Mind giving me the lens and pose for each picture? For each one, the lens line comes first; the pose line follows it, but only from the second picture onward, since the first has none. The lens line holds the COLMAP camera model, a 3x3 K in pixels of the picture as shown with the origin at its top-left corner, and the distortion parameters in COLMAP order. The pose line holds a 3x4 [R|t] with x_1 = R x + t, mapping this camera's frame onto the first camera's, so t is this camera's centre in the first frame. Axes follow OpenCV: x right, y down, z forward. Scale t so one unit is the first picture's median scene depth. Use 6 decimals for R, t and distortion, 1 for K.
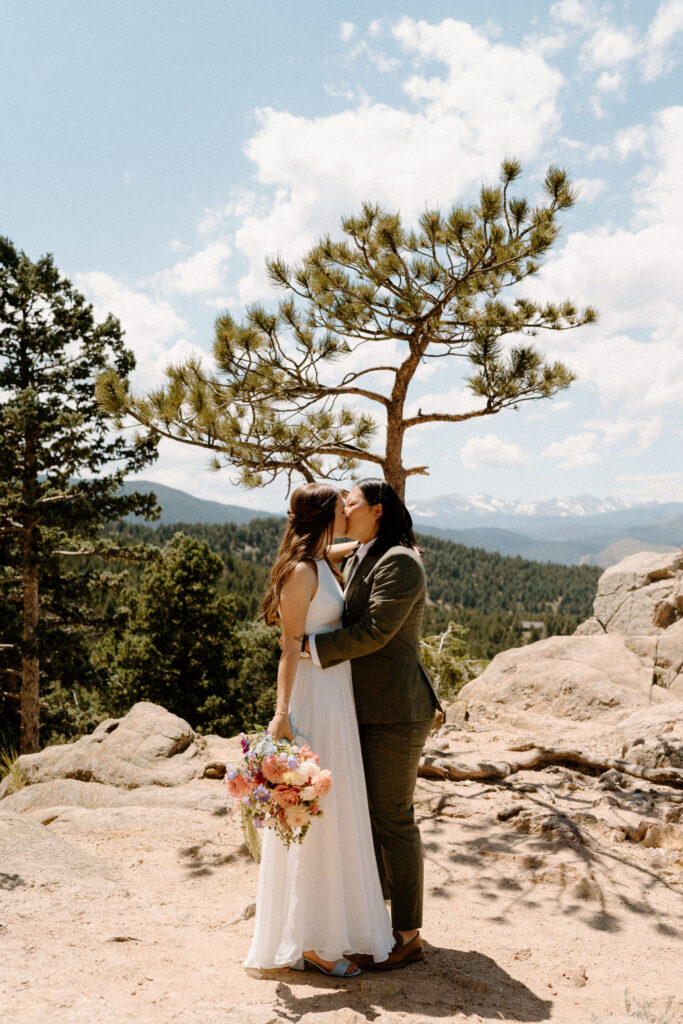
lens RADIAL K [[1003.9, 0, 362.6], [0, 1003.9, 506.4], [0, 0, 1]] dist [-0.001576, -0.005385]
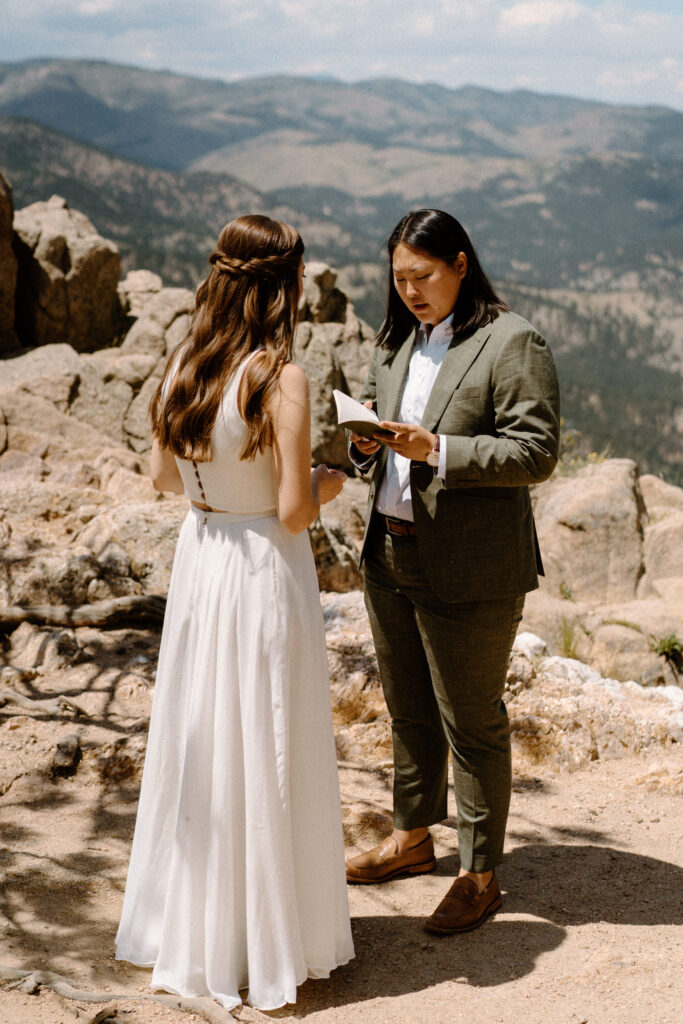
lens RADIAL K [[1701.1, 0, 268.9], [0, 1701.1, 511.1], [0, 0, 1]] dist [0.003934, 0.052909]
pose [[0.484233, -0.203915, 0.850845, -0.355502], [-0.055455, 0.963354, 0.262439, -0.041653], [-0.873180, -0.174265, 0.455179, 0.337928]]
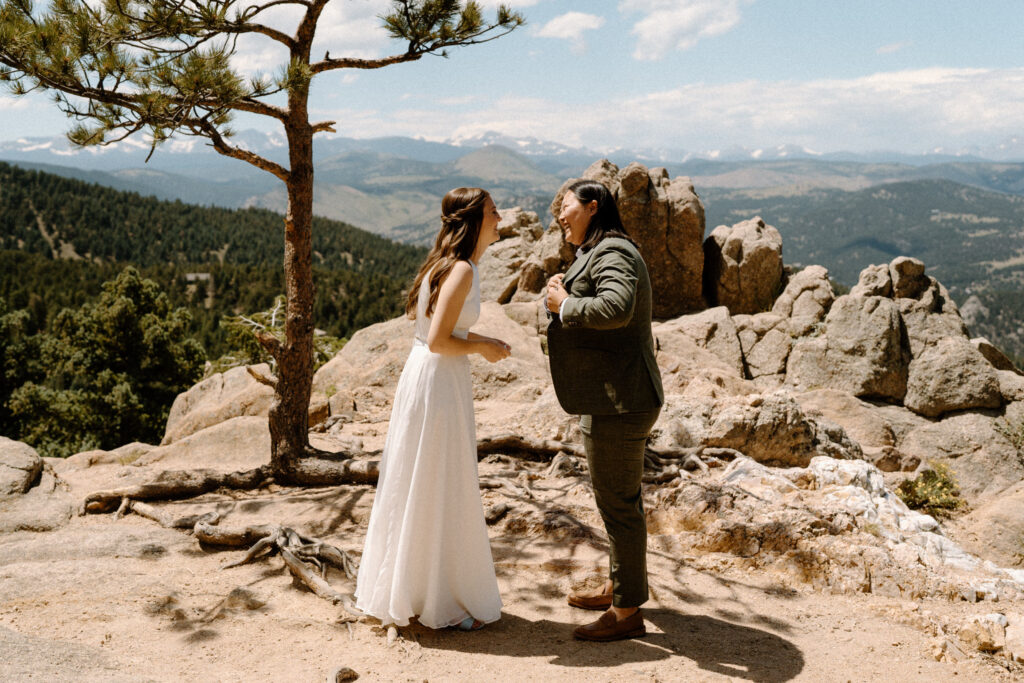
lens RADIAL K [[1121.3, 0, 425.6], [0, 1121.3, 291.7], [0, 0, 1]] dist [-0.004690, 0.016561]
pose [[0.930861, -0.053626, 0.361418, -0.174763], [0.005505, 0.991117, 0.132879, -0.019206], [-0.365333, -0.121702, 0.922887, 0.073452]]
